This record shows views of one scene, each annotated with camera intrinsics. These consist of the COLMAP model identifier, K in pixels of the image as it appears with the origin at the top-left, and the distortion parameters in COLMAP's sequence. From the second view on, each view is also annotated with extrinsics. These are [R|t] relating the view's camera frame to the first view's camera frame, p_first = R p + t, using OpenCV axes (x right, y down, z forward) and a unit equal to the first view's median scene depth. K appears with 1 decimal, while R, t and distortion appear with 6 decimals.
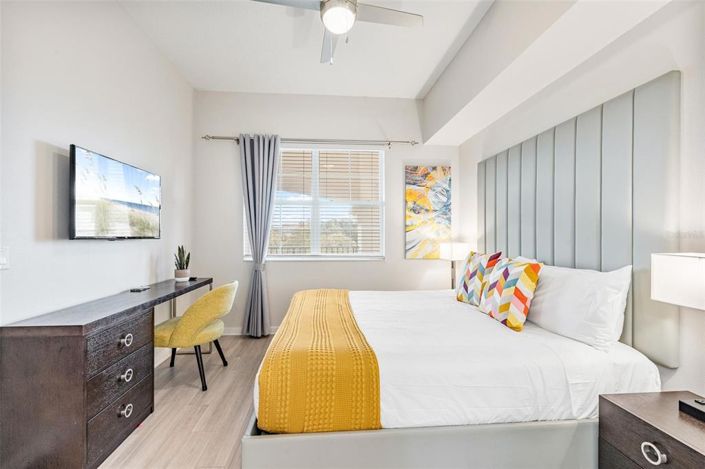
lens RADIAL K [[314.9, 0, 352.5], [0, 314.9, 234.5], [0, 0, 1]] dist [-0.011691, 0.000025]
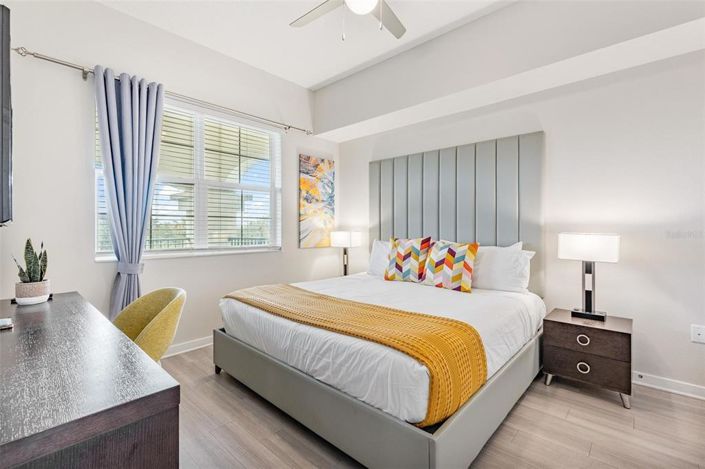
lens RADIAL K [[313.8, 0, 353.7], [0, 313.8, 230.4], [0, 0, 1]] dist [-0.013397, 0.000724]
pose [[0.738907, -0.007276, 0.673768, -0.391551], [-0.003278, 0.999891, 0.014393, 0.007111], [-0.673799, -0.012844, 0.738803, 0.165384]]
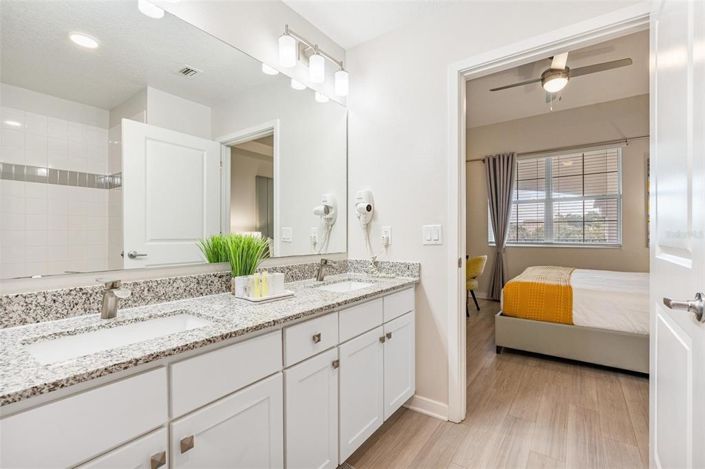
lens RADIAL K [[314.9, 0, 352.5], [0, 314.9, 234.5], [0, 0, 1]] dist [-0.011691, 0.000025]
pose [[0.752437, -0.003661, -0.658654, 0.118145], [0.008016, 0.999961, 0.003599, 0.023410], [0.658616, -0.007987, 0.752437, -0.450318]]
